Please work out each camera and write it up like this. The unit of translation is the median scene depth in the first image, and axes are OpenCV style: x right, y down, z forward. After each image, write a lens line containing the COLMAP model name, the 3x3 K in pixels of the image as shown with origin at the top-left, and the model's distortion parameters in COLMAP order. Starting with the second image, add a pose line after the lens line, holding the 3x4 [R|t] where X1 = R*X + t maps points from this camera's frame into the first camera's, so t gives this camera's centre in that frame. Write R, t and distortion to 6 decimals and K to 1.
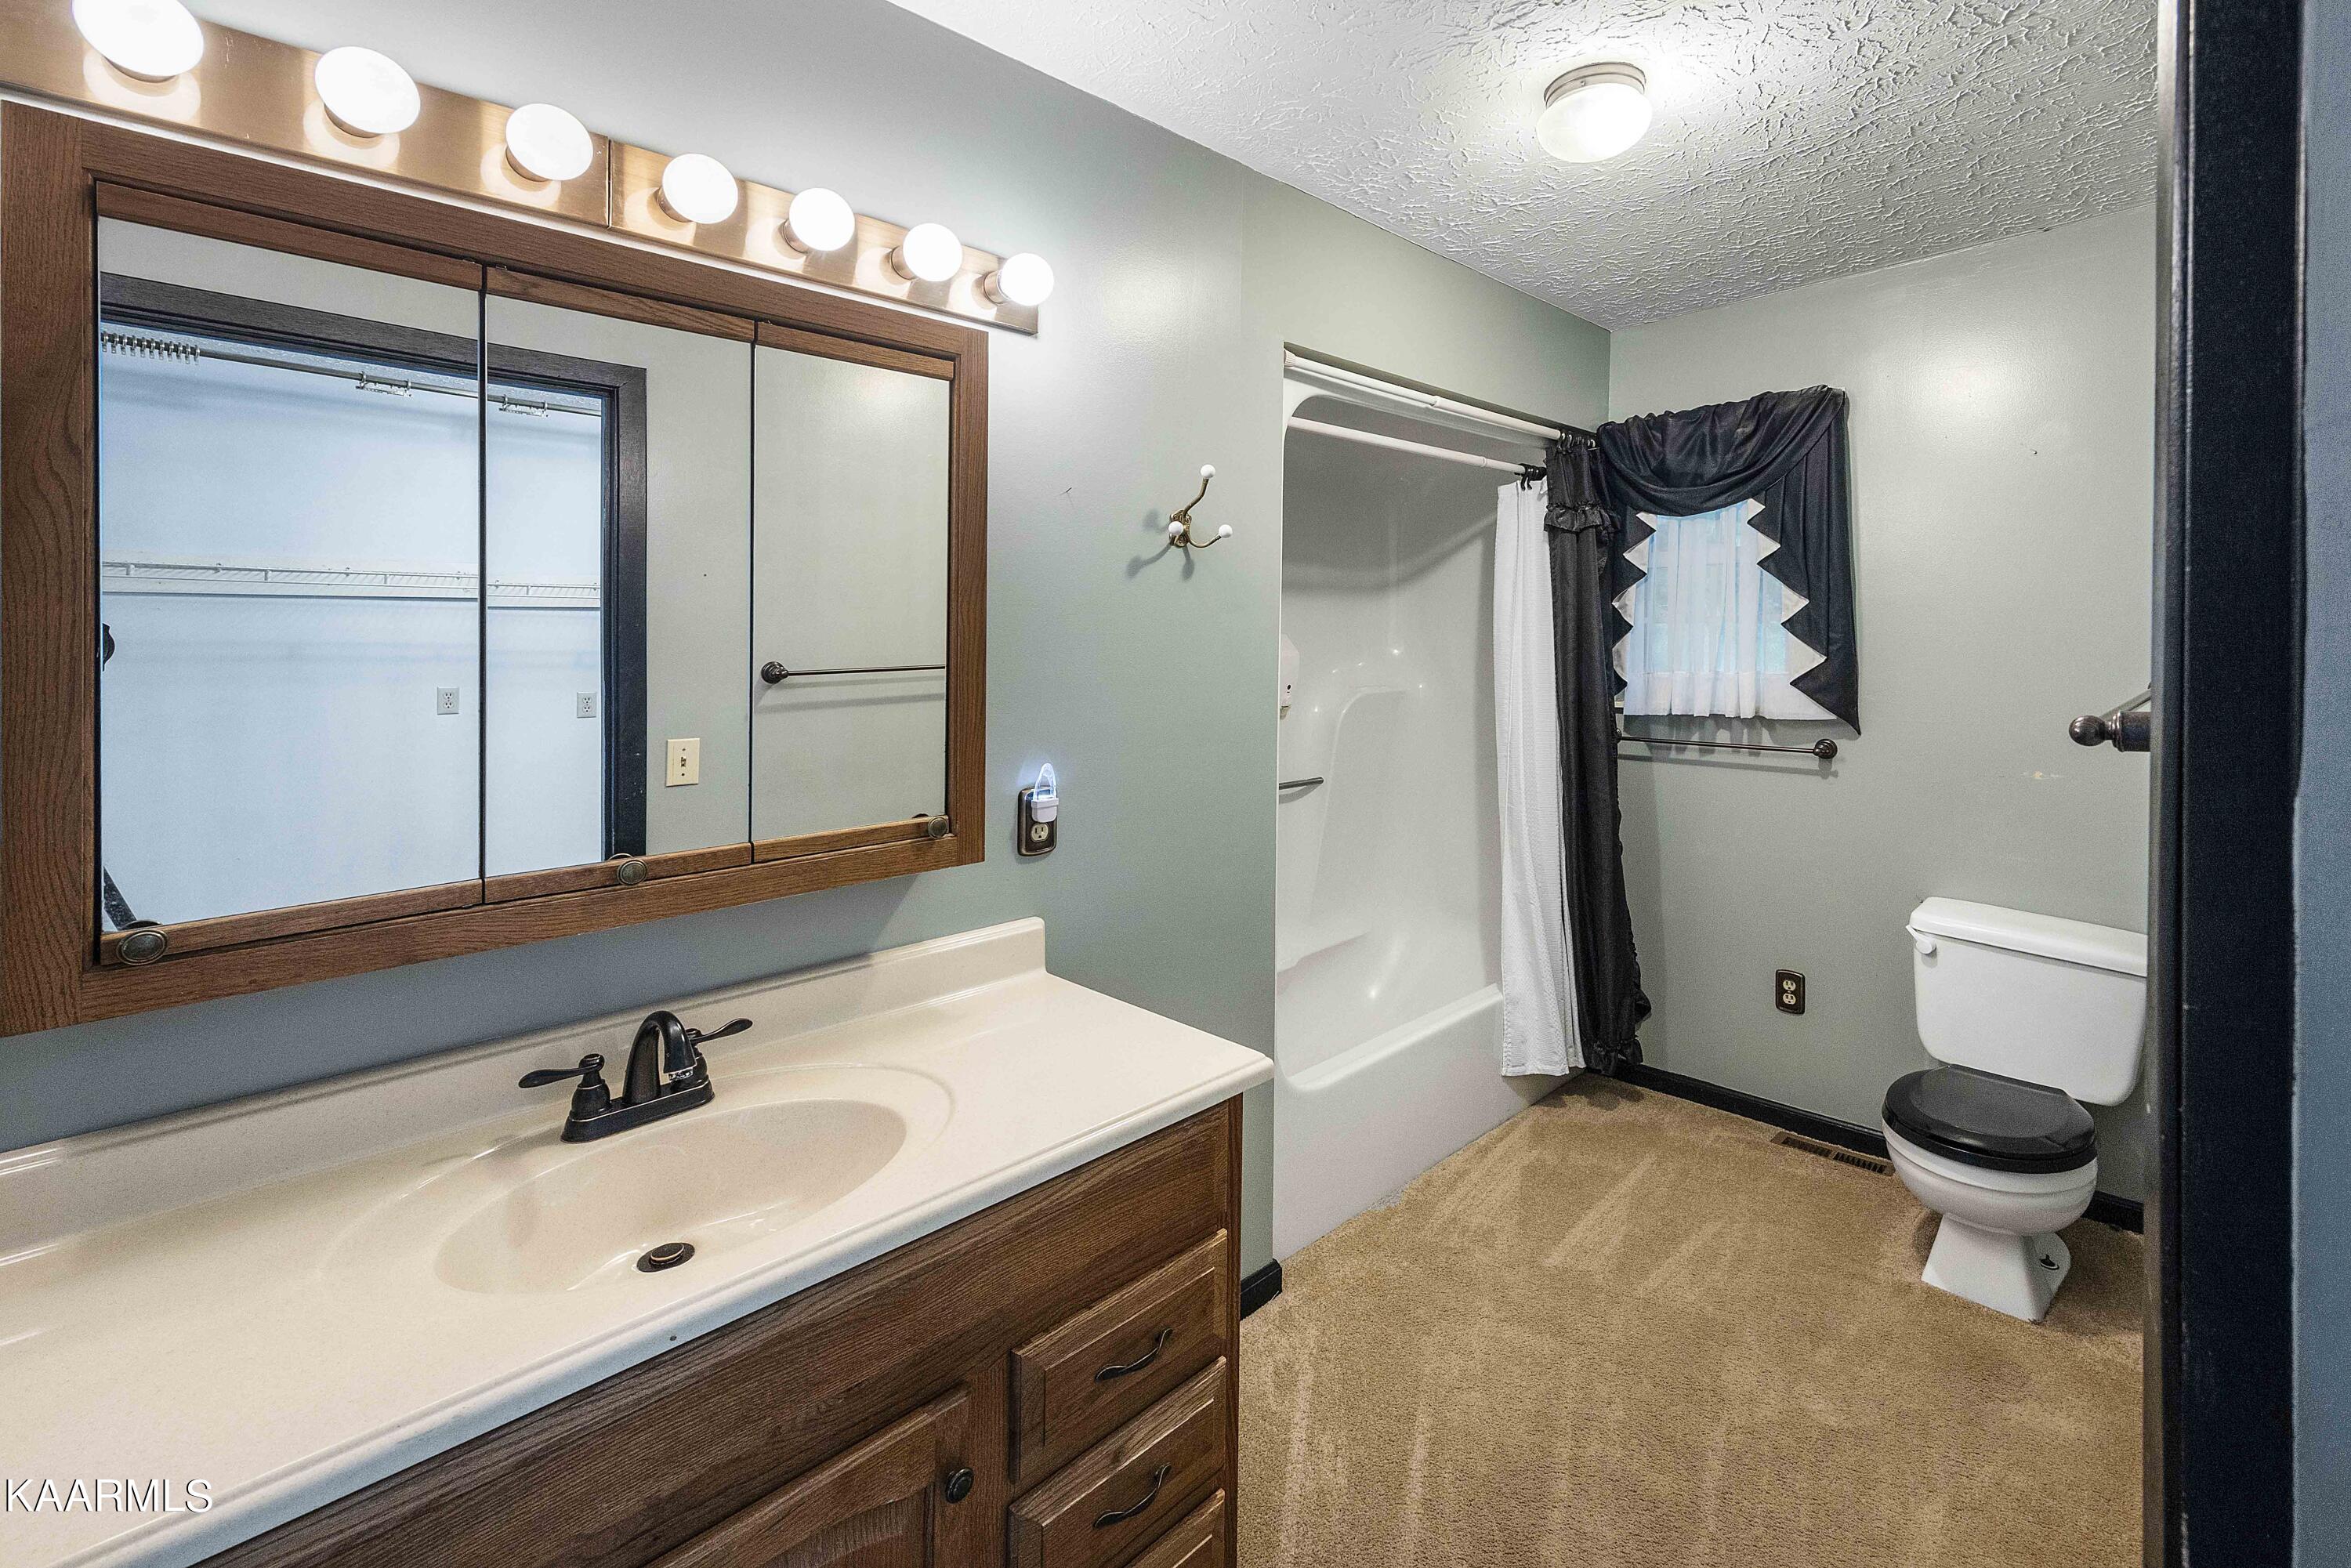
lens RADIAL K [[986.8, 0, 1173.9], [0, 986.8, 639.7], [0, 0, 1]] dist [0.005941, 0.000646]
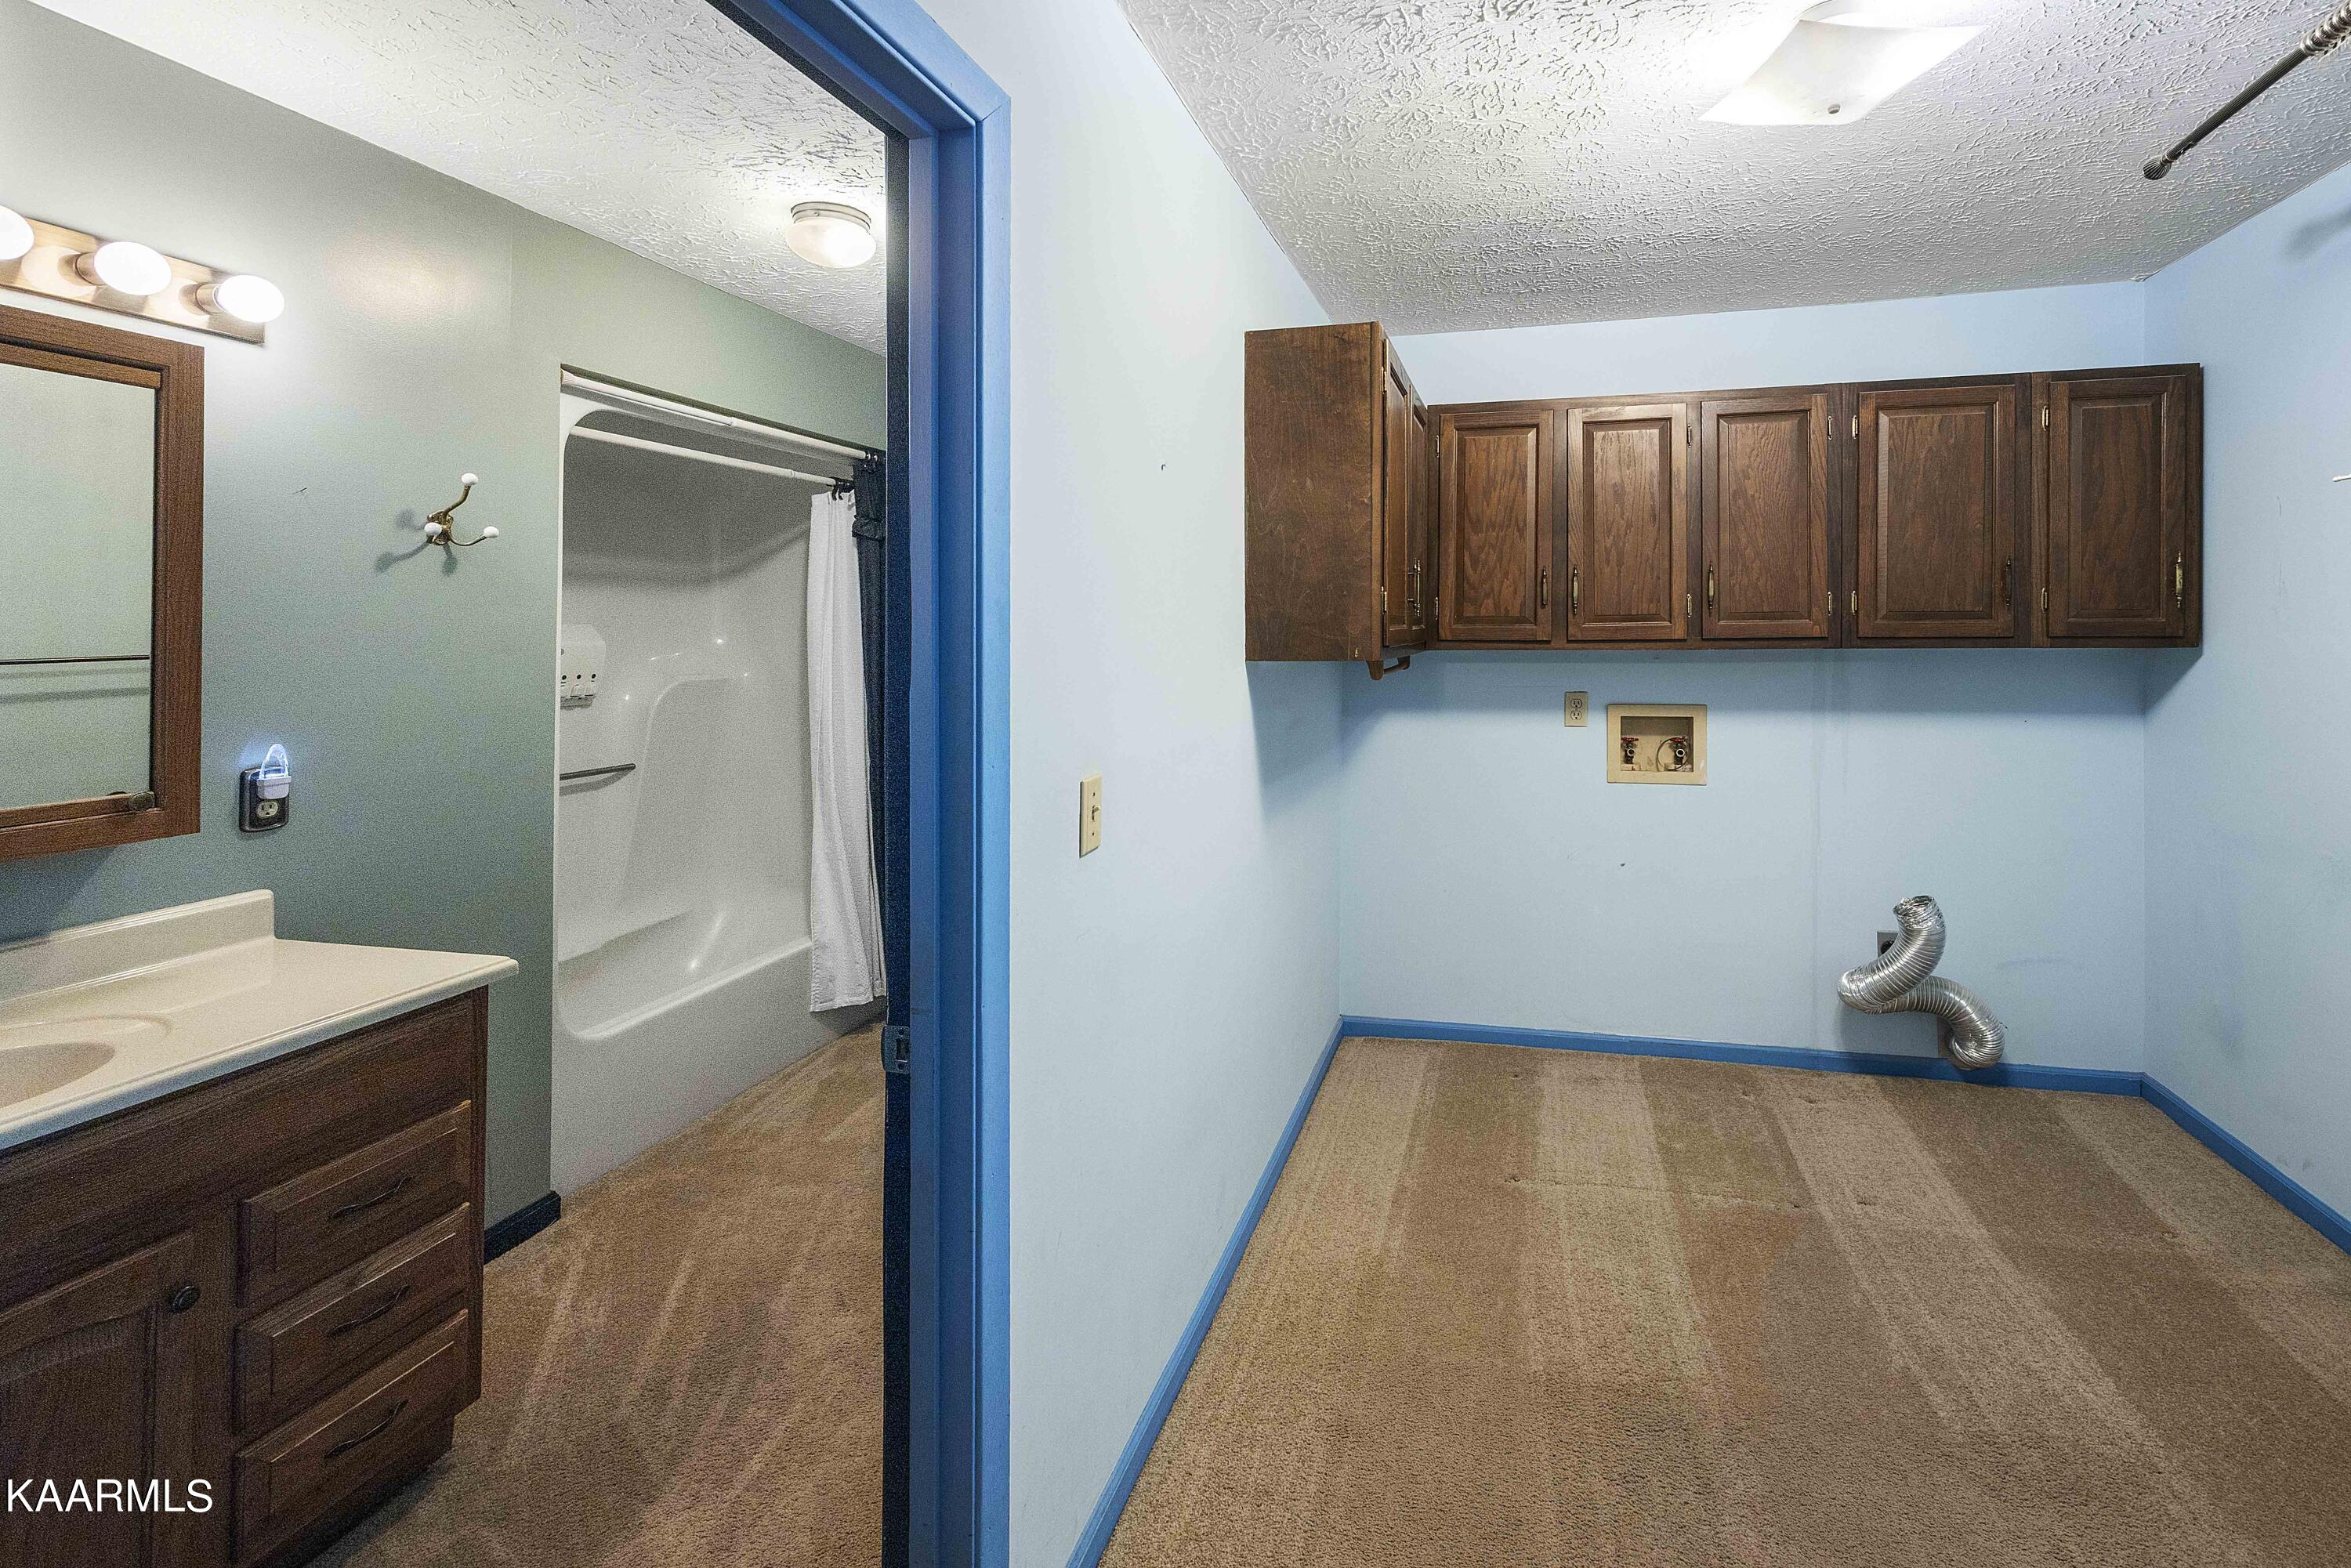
lens RADIAL K [[986.8, 0, 1173.9], [0, 986.8, 639.7], [0, 0, 1]] dist [0.005941, 0.000646]
pose [[0.818539, -0.000262, 0.574451, 0.042854], [-0.005156, 0.999956, 0.007803, -0.001406], [-0.574428, -0.009349, 0.818502, -0.377028]]
